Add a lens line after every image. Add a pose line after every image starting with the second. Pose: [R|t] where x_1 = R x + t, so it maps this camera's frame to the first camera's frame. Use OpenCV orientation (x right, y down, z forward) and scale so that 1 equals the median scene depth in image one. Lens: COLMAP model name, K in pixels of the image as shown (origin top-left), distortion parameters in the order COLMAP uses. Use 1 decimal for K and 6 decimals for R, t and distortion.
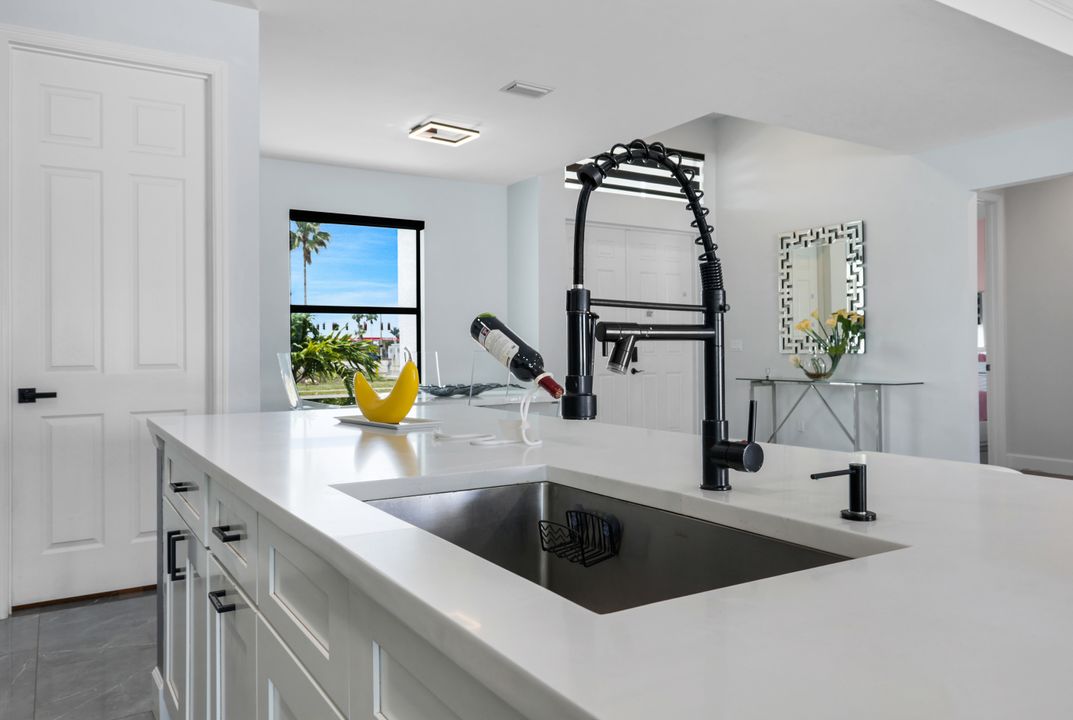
lens RADIAL K [[767.7, 0, 535.8], [0, 767.7, 351.6], [0, 0, 1]] dist [0.011726, 0.001279]
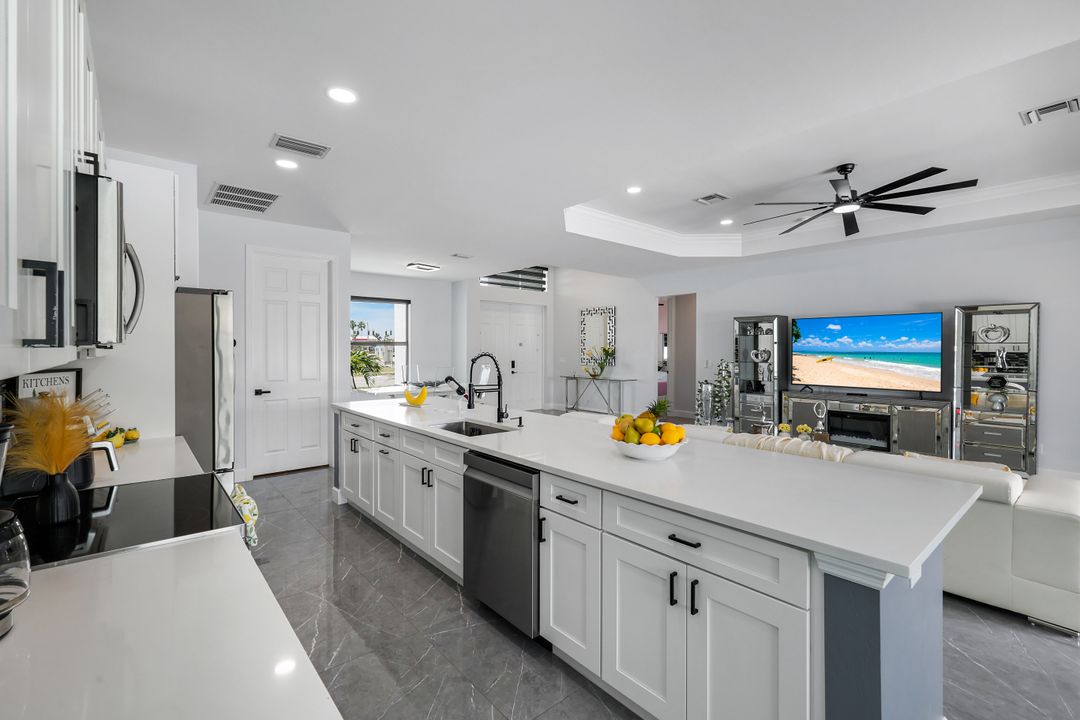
lens RADIAL K [[474.5, 0, 535.6], [0, 474.5, 356.4], [0, 0, 1]] dist [0.004922, 0.000916]
pose [[0.989517, 0.007241, 0.144237, 0.003902], [-0.009866, 0.999798, 0.017495, -0.052182], [-0.144081, -0.018734, 0.989389, -0.357659]]
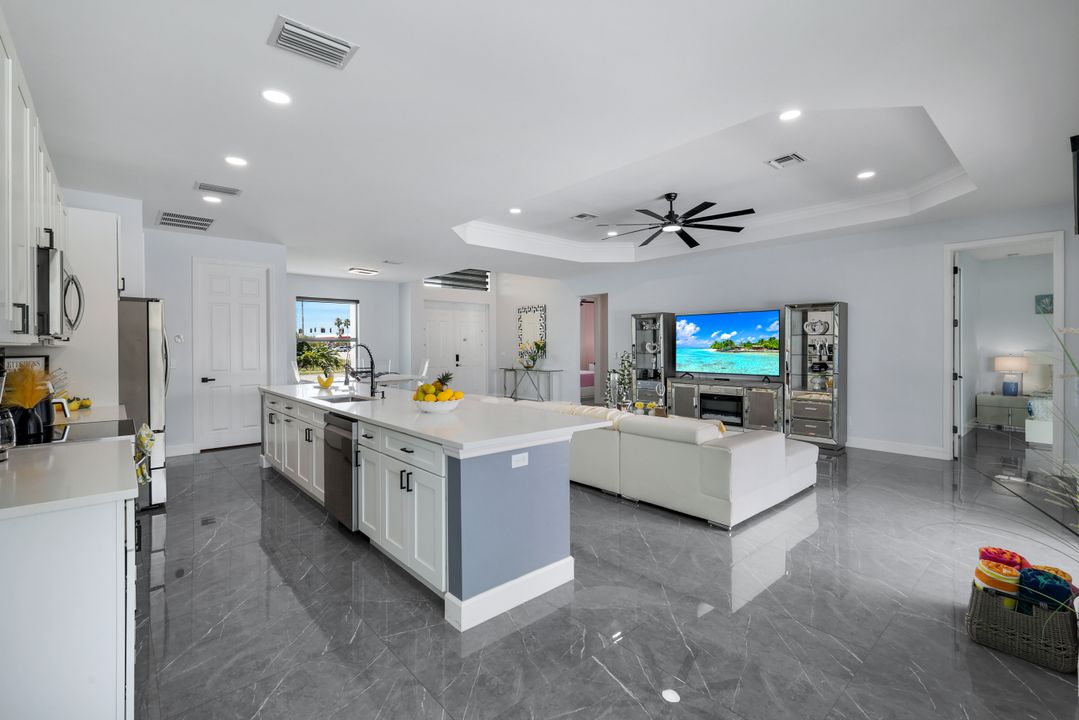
lens RADIAL K [[481.6, 0, 535.9], [0, 481.6, 351.5], [0, 0, 1]] dist [0.007899, -0.001137]
pose [[0.987462, 0.001234, 0.157850, 0.170107], [-0.003432, 0.999901, 0.013655, -0.045637], [-0.157818, -0.014026, 0.987369, -0.573266]]
